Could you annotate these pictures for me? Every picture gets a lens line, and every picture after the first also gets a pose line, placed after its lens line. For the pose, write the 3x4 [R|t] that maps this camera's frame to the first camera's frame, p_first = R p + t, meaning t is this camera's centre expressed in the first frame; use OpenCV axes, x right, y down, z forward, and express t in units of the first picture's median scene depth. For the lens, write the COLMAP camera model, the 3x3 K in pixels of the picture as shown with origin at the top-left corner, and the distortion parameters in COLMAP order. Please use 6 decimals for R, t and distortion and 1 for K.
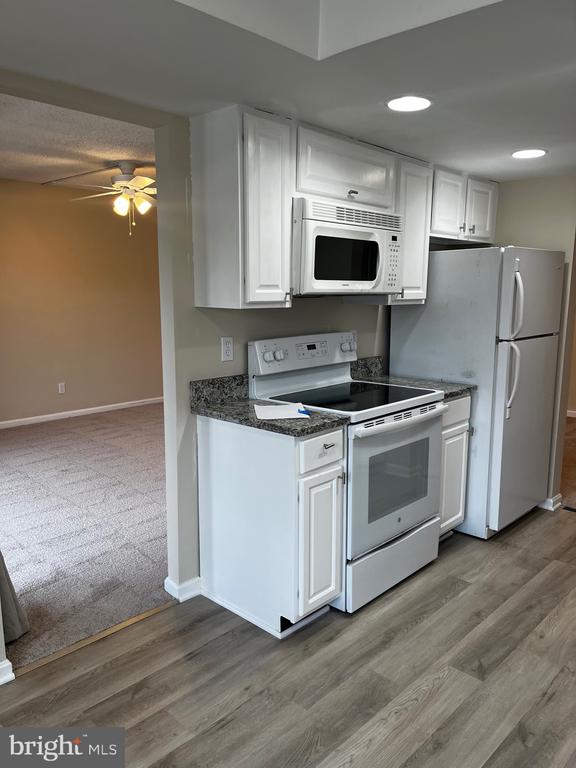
lens RADIAL K [[590.4, 0, 283.5], [0, 590.4, 382.3], [0, 0, 1]] dist [0.035704, -0.042377]
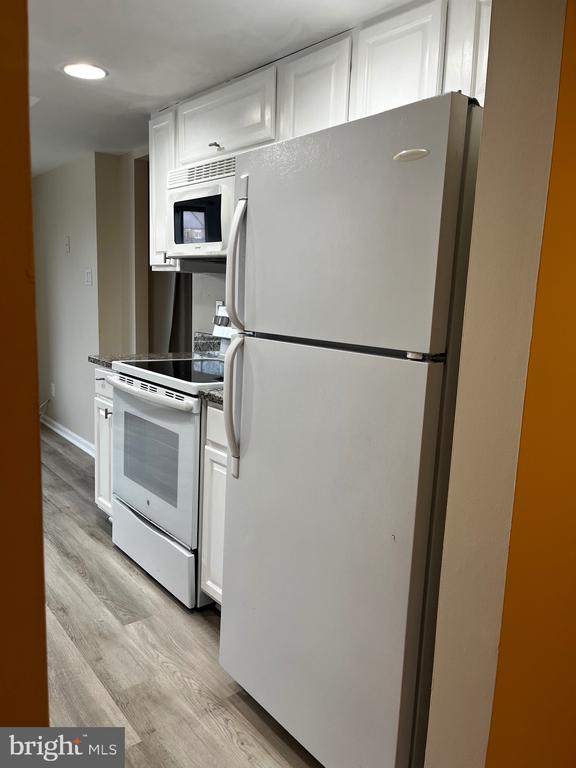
lens RADIAL K [[590.4, 0, 282.9], [0, 590.4, 383.0], [0, 0, 1]] dist [0.035704, -0.042377]
pose [[-0.140287, 0.146876, -0.979156, 1.191980], [-0.195462, 0.965366, 0.172812, -0.165206], [0.970626, 0.215632, -0.106720, 1.454038]]
